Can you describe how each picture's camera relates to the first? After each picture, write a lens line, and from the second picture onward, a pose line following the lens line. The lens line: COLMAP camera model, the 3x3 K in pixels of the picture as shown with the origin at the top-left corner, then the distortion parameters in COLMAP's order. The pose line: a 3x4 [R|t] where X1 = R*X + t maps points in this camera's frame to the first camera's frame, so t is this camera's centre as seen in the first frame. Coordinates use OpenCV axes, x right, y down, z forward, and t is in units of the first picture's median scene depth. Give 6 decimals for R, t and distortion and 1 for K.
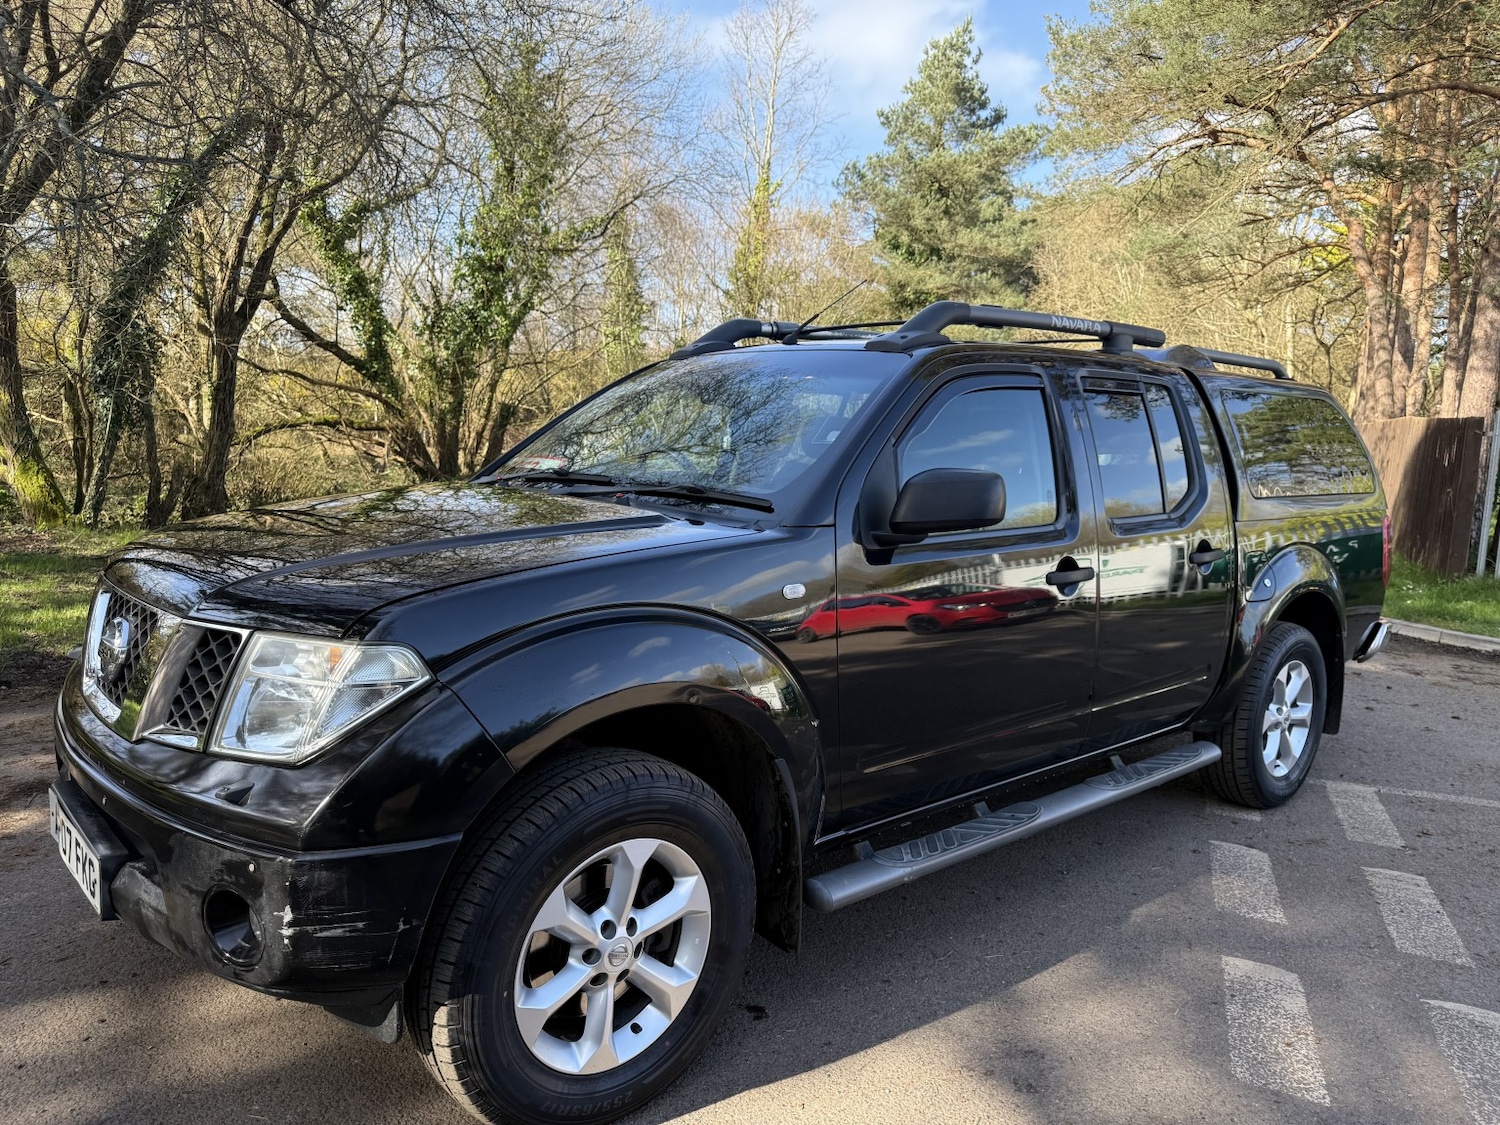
lens RADIAL K [[1068.4, 0, 750.0], [0, 1068.4, 562.5], [0, 0, 1]] dist [0.008067, -0.005513]
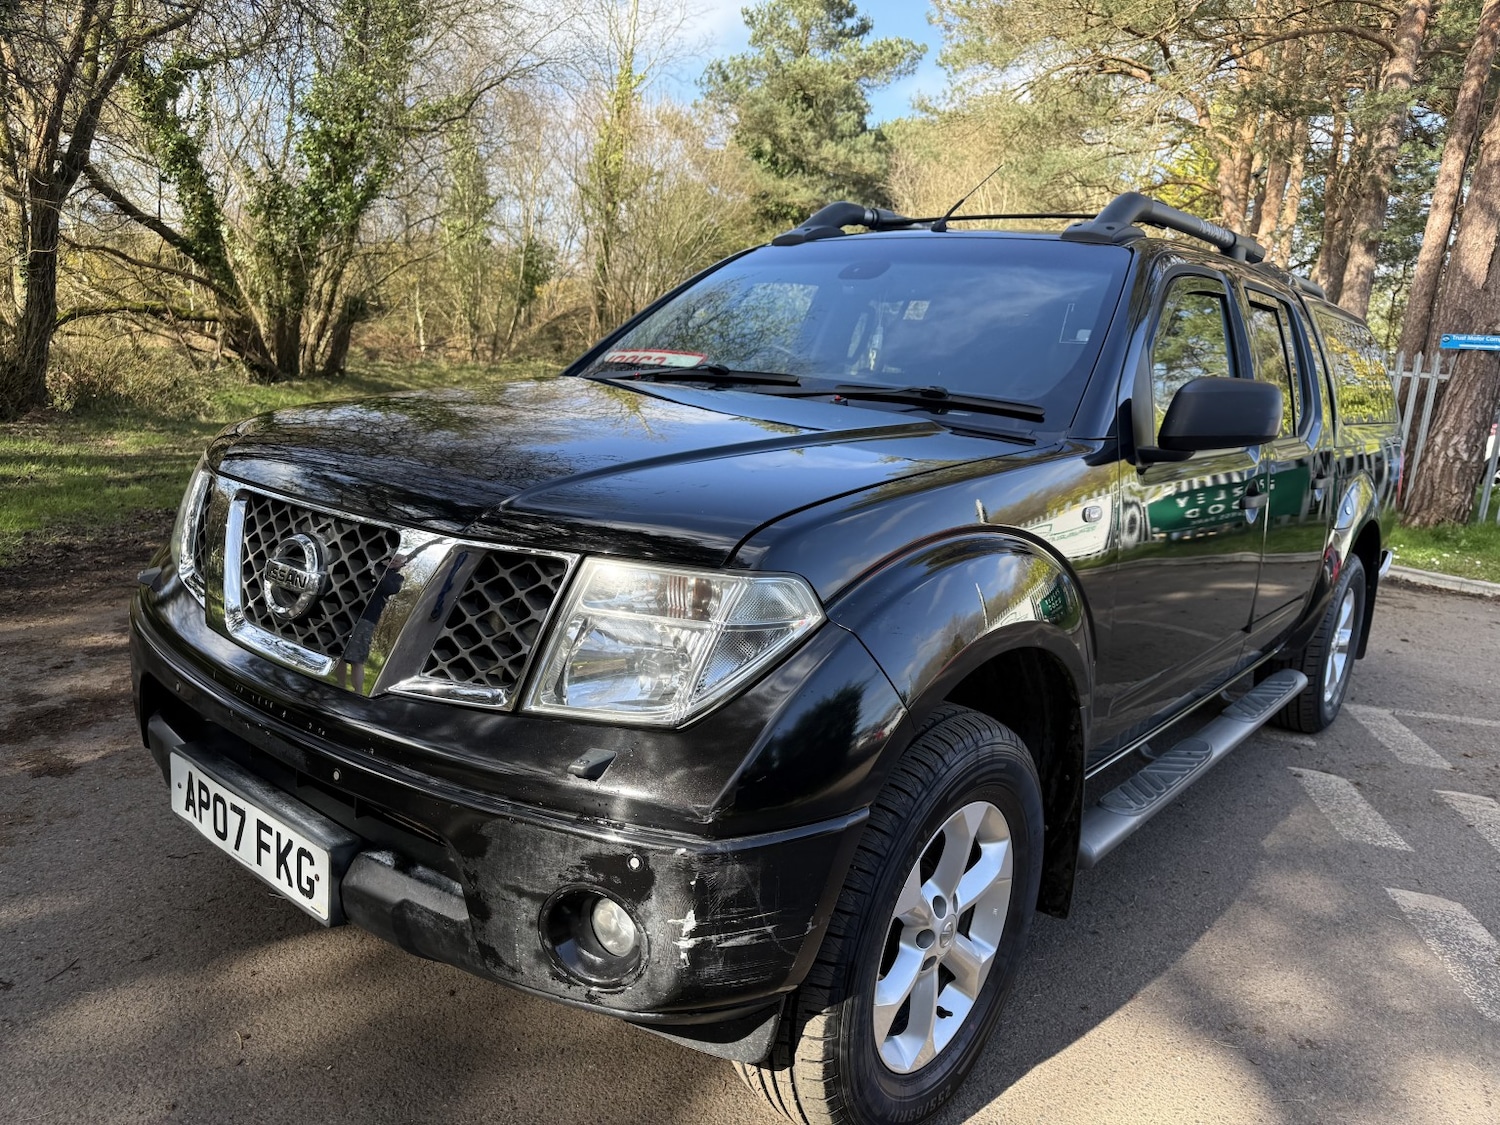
lens RADIAL K [[1079.4, 0, 759.1], [0, 1079.4, 554.9], [0, 0, 1]] dist [0.001476, -0.007913]
pose [[0.984972, 0.009119, 0.172476, -0.188361], [-0.020986, 0.997525, 0.067103, 0.003679], [-0.171437, -0.069714, 0.982725, 0.087521]]
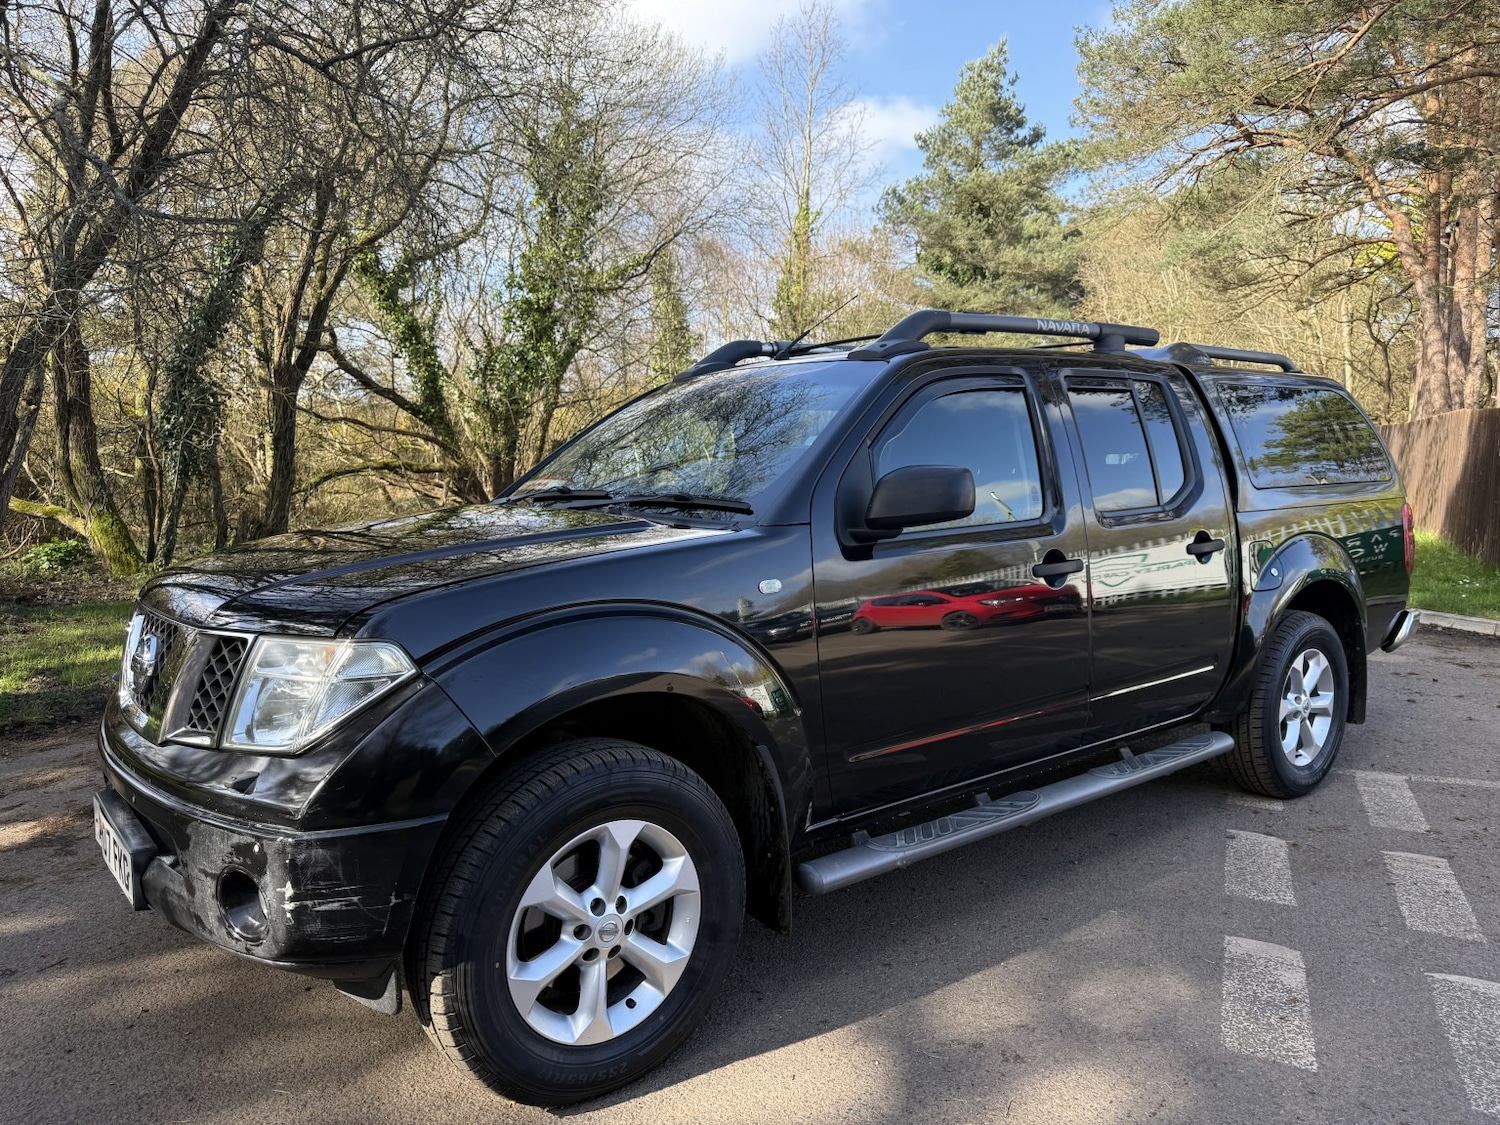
lens RADIAL K [[1064.3, 0, 756.7], [0, 1064.3, 564.4], [0, 0, 1]] dist [0.025458, -0.025435]
pose [[0.997782, -0.040928, -0.052502, 0.041933], [0.039600, 0.998875, -0.026083, 0.015996], [0.053511, 0.023946, 0.998280, -0.026452]]
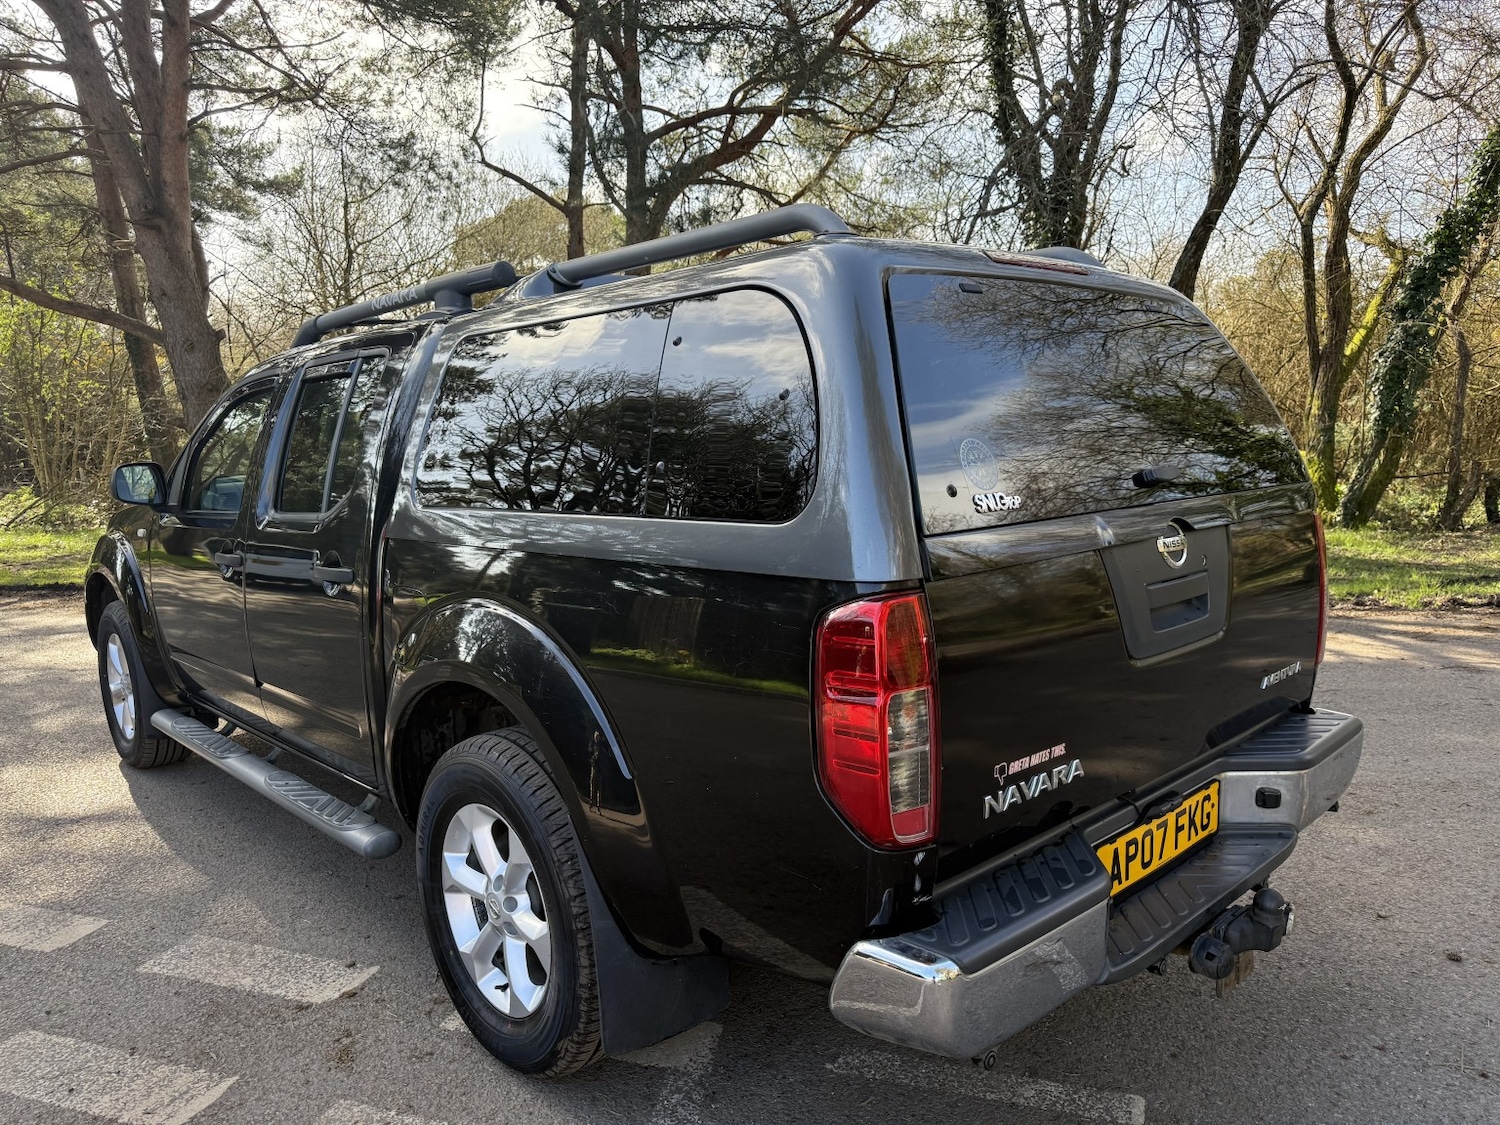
lens RADIAL K [[1072.1, 0, 753.4], [0, 1072.1, 569.5], [0, 0, 1]] dist [-0.000500, 0.003409]
pose [[0.024273, 0.082139, -0.996325, 0.926536], [-0.092027, 0.992571, 0.079588, -0.074529], [0.995461, 0.089757, 0.031652, 0.976970]]
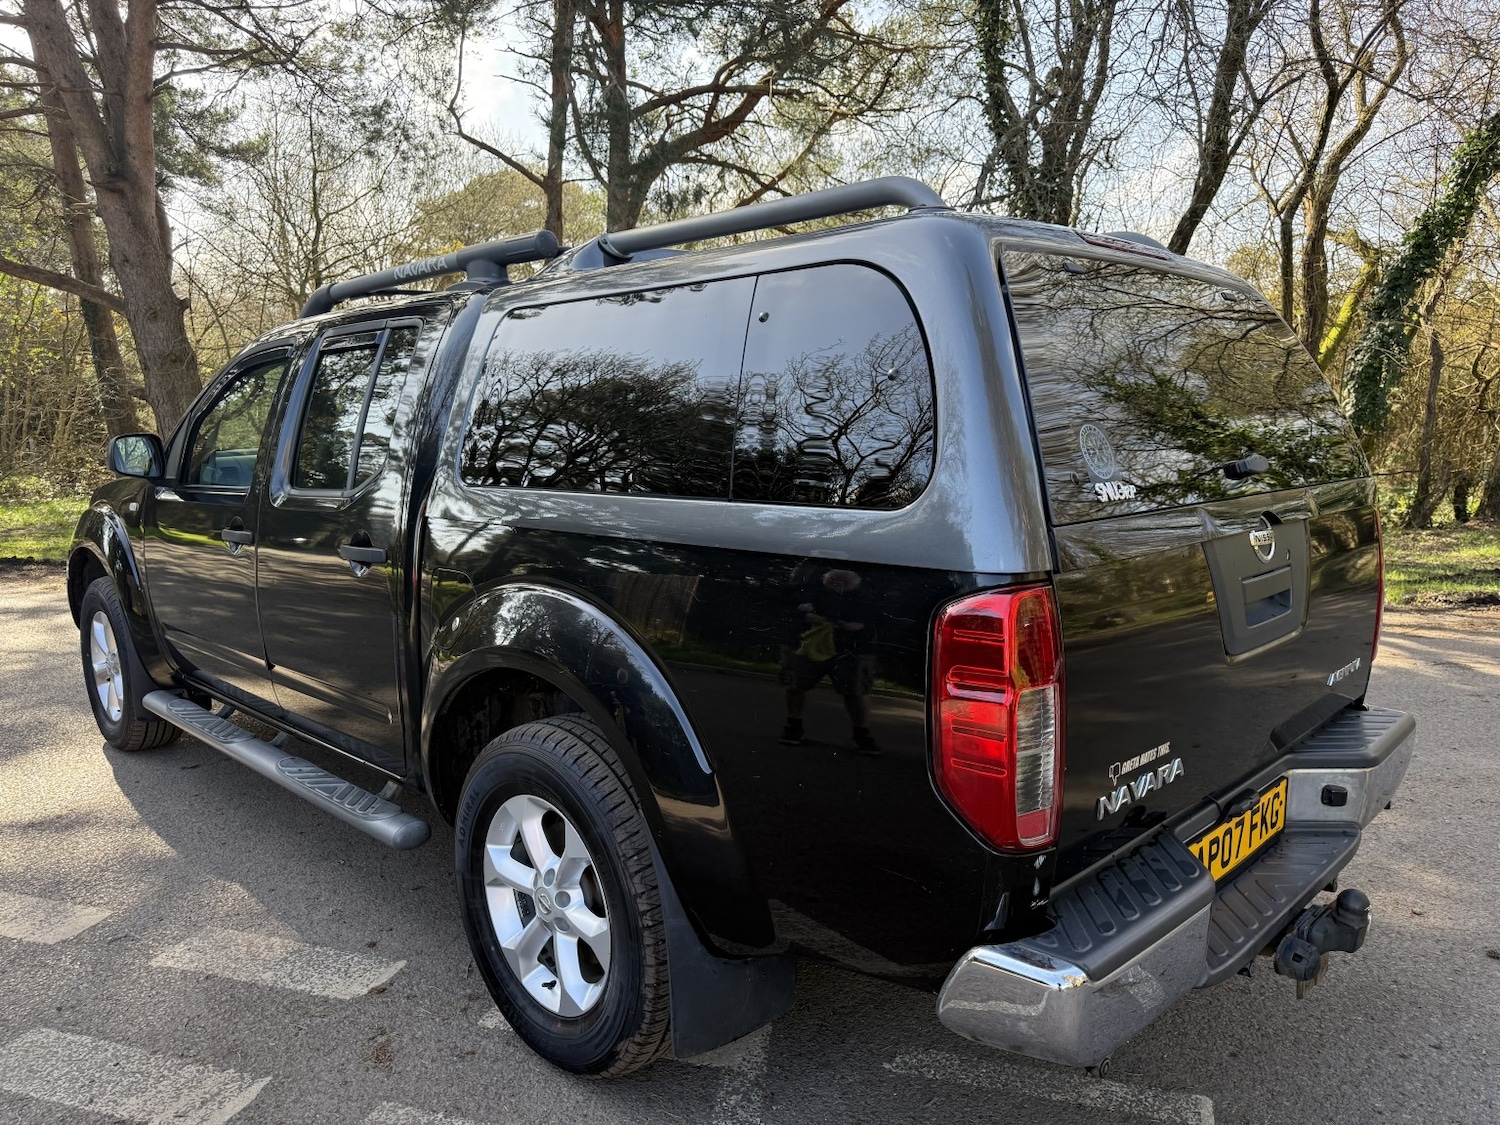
lens RADIAL K [[1072.1, 0, 753.4], [0, 1072.1, 569.5], [0, 0, 1]] dist [-0.000500, 0.003409]
pose [[0.060957, 0.096899, -0.993426, 0.908805], [-0.111651, 0.989692, 0.089684, -0.069256], [0.991876, 0.105450, 0.071148, 0.930646]]
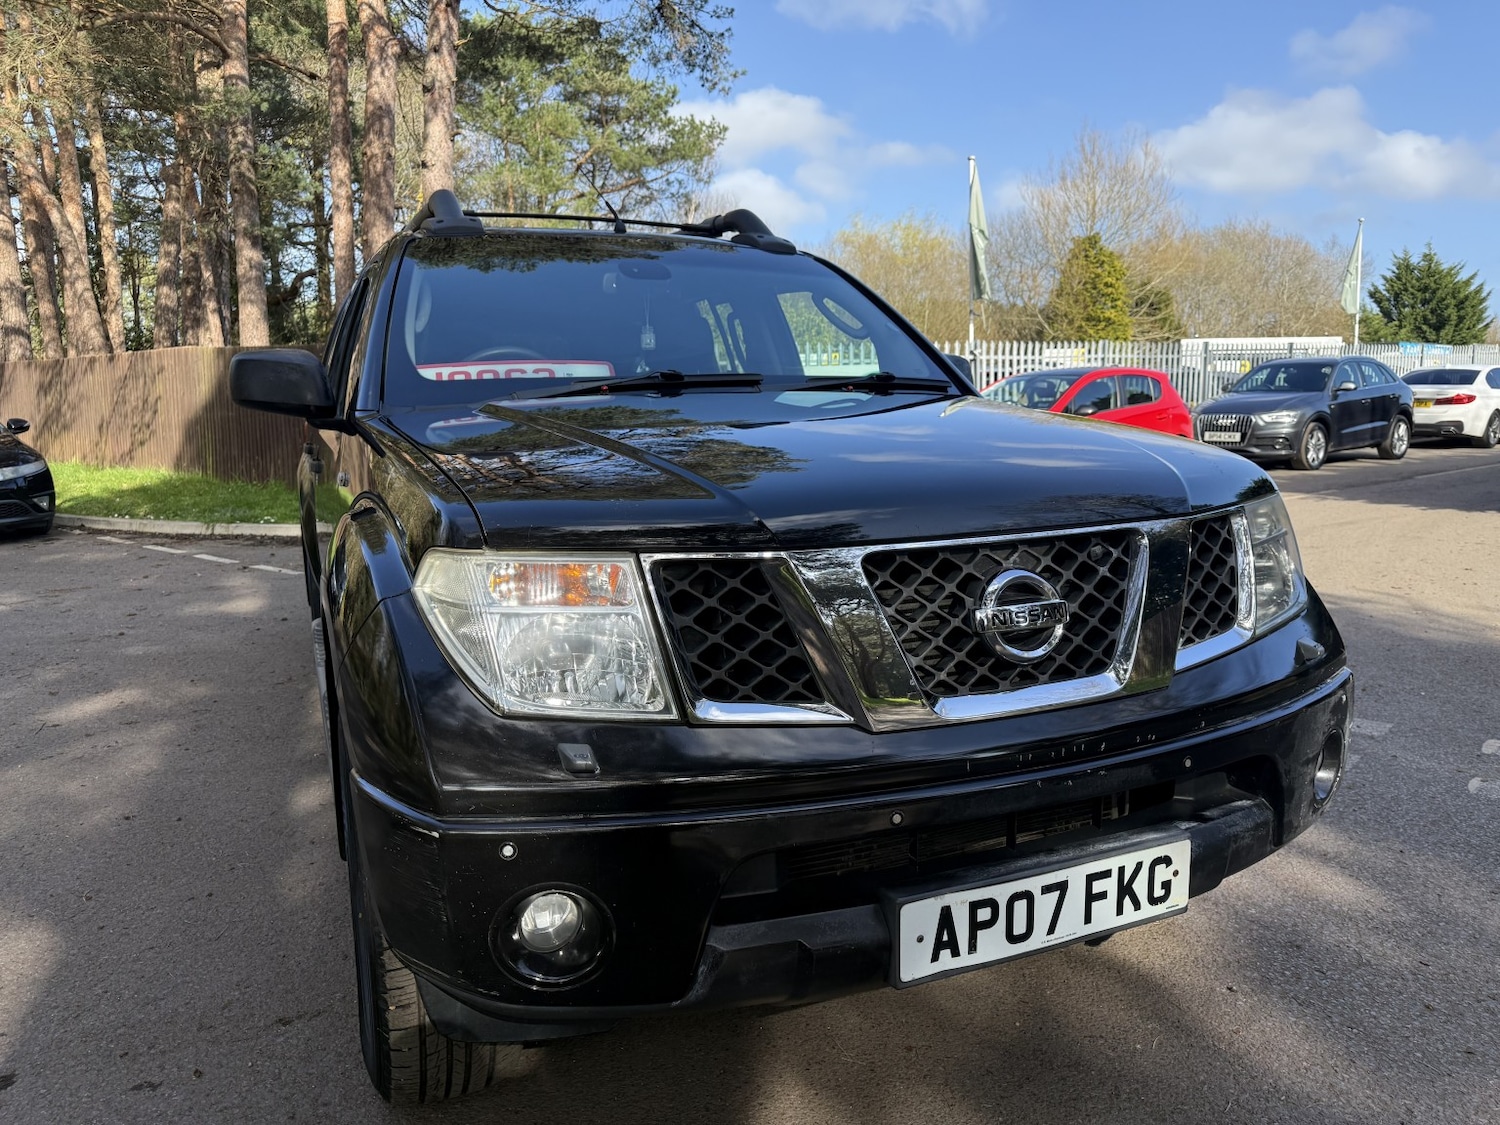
lens RADIAL K [[1079.4, 0, 759.1], [0, 1079.4, 554.9], [0, 0, 1]] dist [0.001476, -0.007913]
pose [[0.294150, -0.179600, 0.938733, -0.620133], [0.136919, 0.979973, 0.144587, -0.038732], [-0.945901, 0.086000, 0.312850, 0.463648]]
